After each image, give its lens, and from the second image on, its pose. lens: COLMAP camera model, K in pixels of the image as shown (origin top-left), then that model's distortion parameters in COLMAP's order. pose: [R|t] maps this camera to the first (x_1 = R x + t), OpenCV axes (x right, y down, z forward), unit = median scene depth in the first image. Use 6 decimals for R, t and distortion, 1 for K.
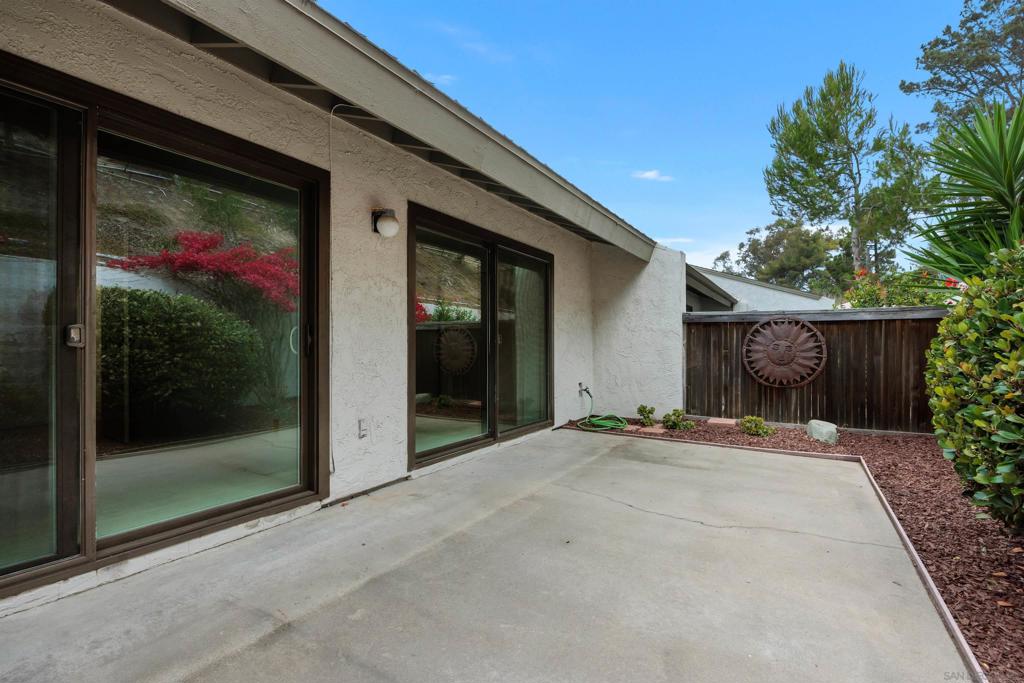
lens RADIAL K [[476.4, 0, 507.2], [0, 476.4, 344.7], [0, 0, 1]] dist [-0.002107, -0.001036]
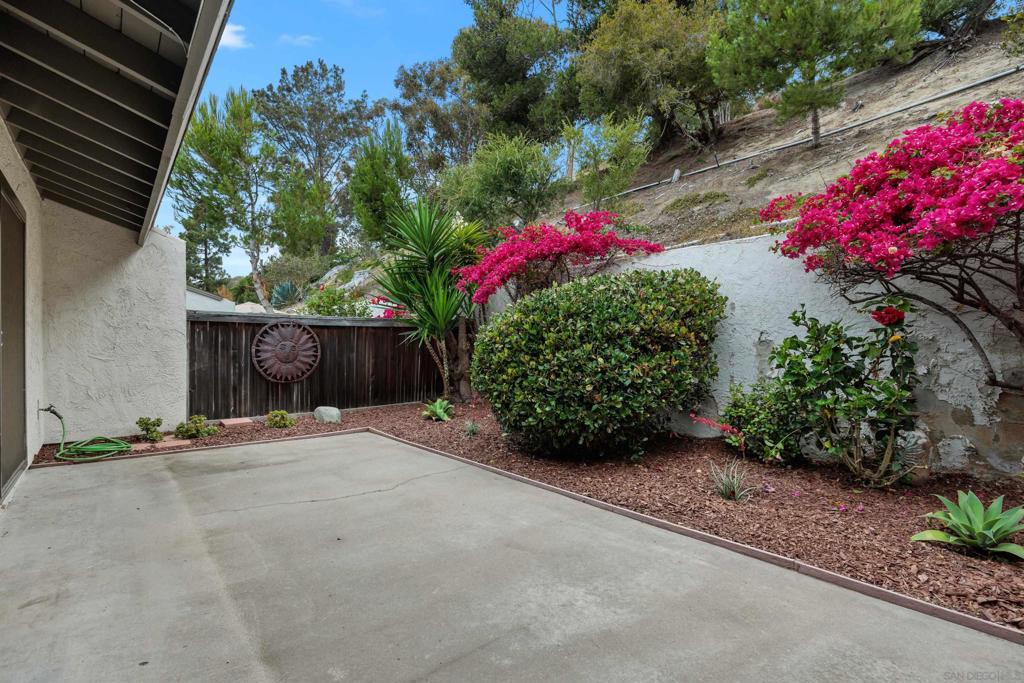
lens RADIAL K [[476.4, 0, 507.2], [0, 476.4, 344.7], [0, 0, 1]] dist [-0.002107, -0.001036]
pose [[0.313509, -0.002987, 0.949581, -0.328961], [-0.001710, 0.999992, 0.003711, -0.005545], [-0.949584, -0.002787, 0.313501, 0.146504]]
